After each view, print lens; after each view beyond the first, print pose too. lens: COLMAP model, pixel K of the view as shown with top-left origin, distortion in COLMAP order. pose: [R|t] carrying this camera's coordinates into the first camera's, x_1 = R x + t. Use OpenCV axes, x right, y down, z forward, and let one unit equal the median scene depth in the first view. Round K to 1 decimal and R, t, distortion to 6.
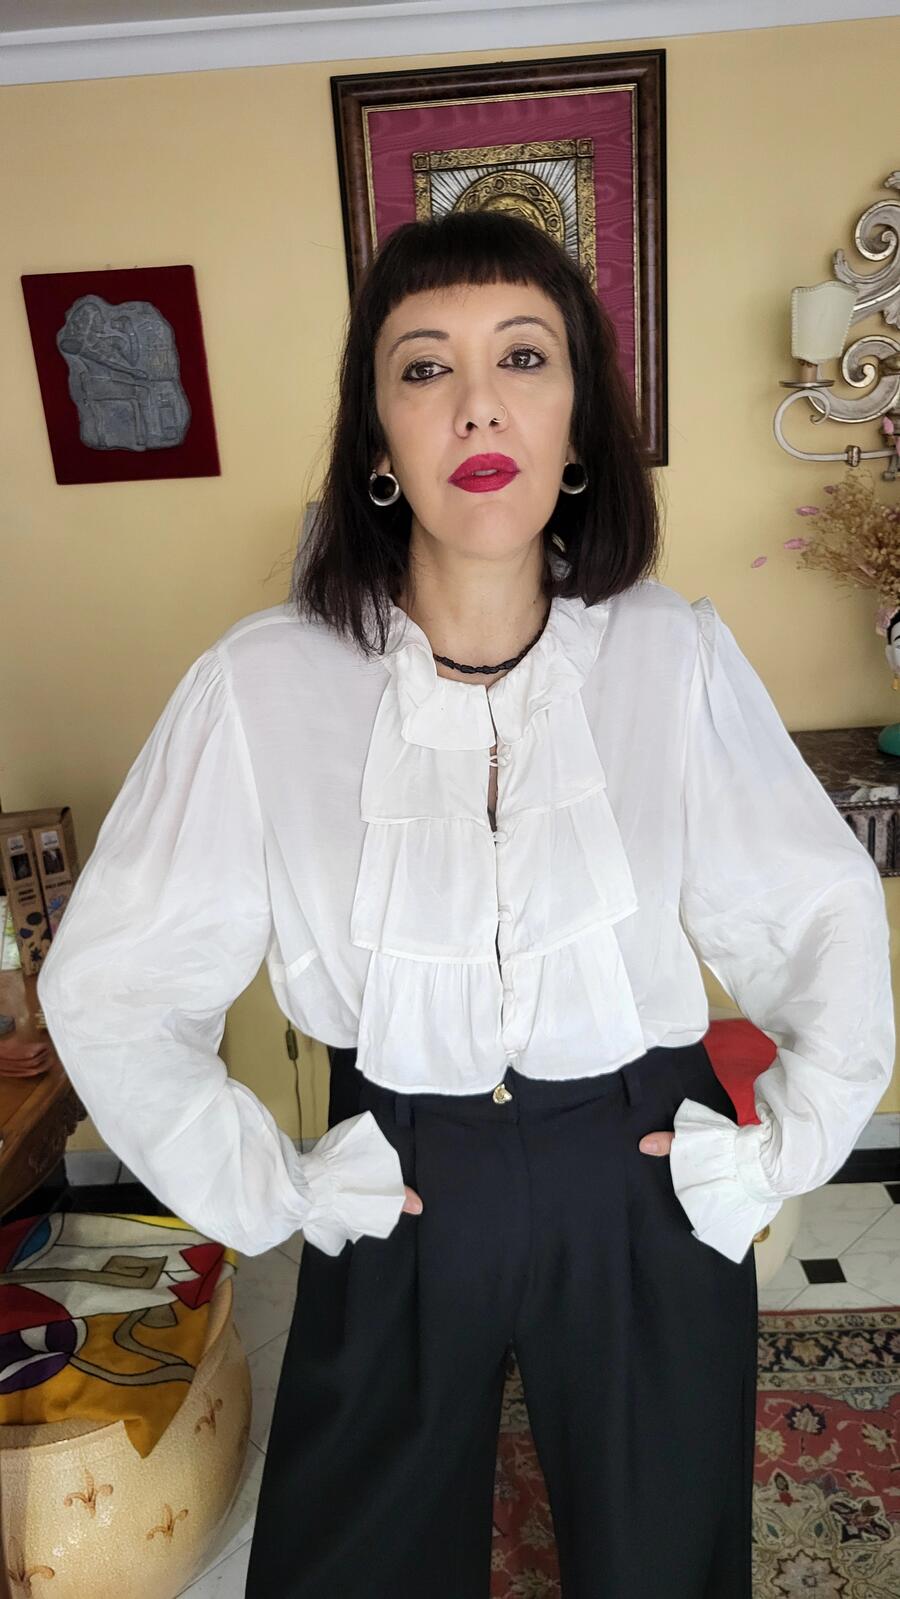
lens RADIAL K [[1192.6, 0, 450.0], [0, 1192.6, 799.5], [0, 0, 1]] dist [0.039339, 0.012250]
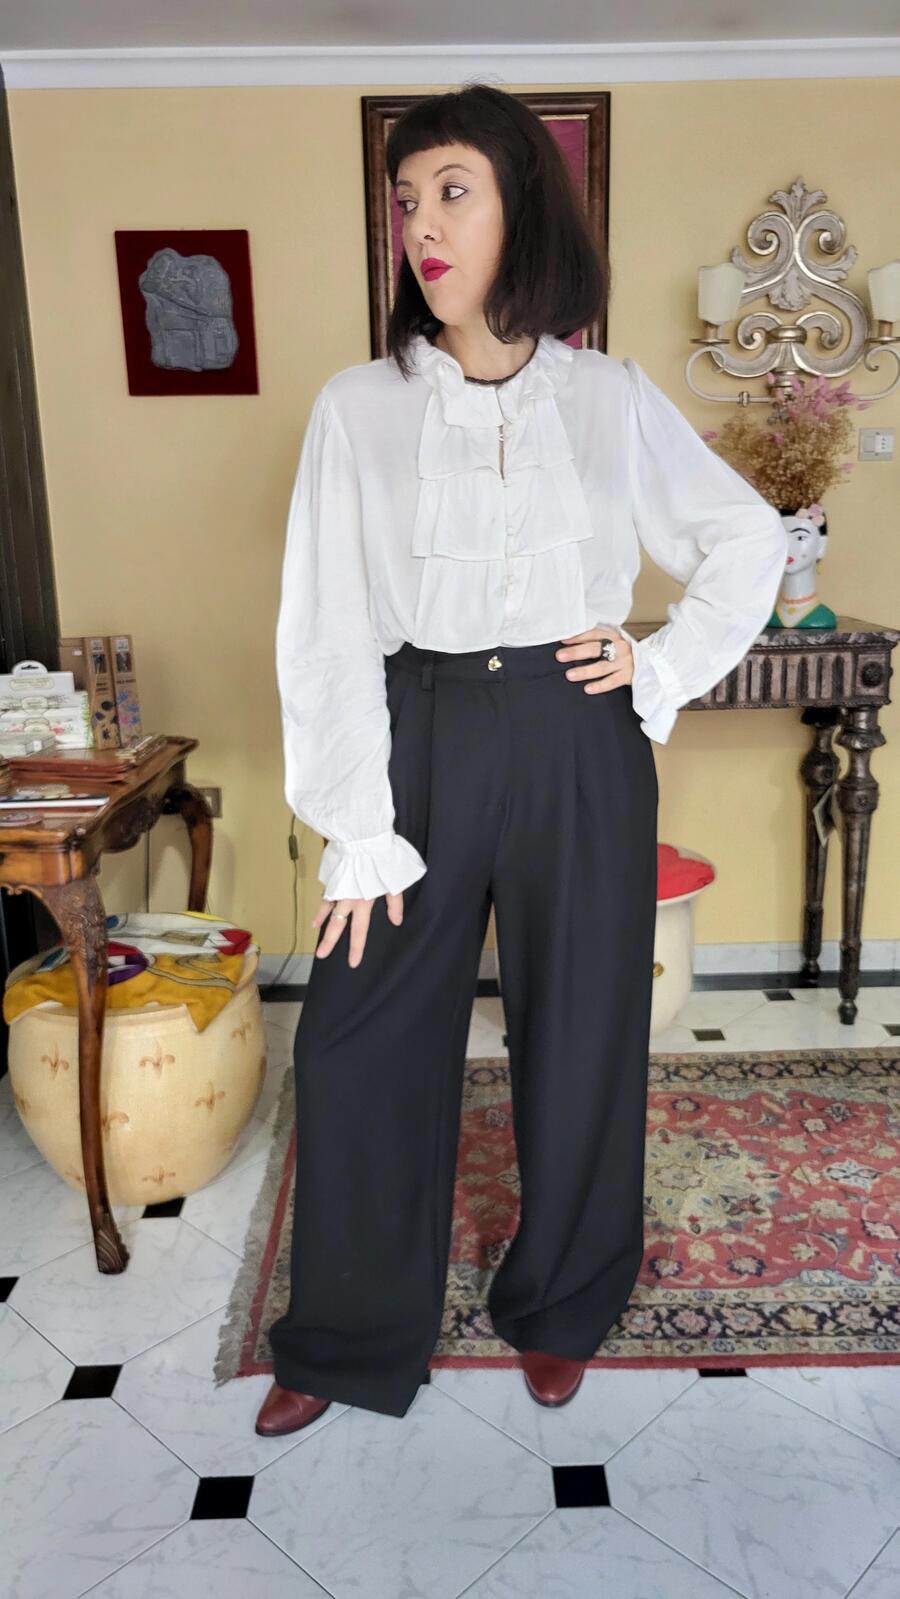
lens RADIAL K [[1192.6, 0, 450.0], [0, 1192.6, 799.5], [0, 0, 1]] dist [0.039339, 0.012250]
pose [[0.998410, 0.039921, 0.039803, -0.023413], [-0.037223, 0.997102, -0.066353, 0.260614], [-0.042336, 0.064766, 0.997002, -0.282759]]
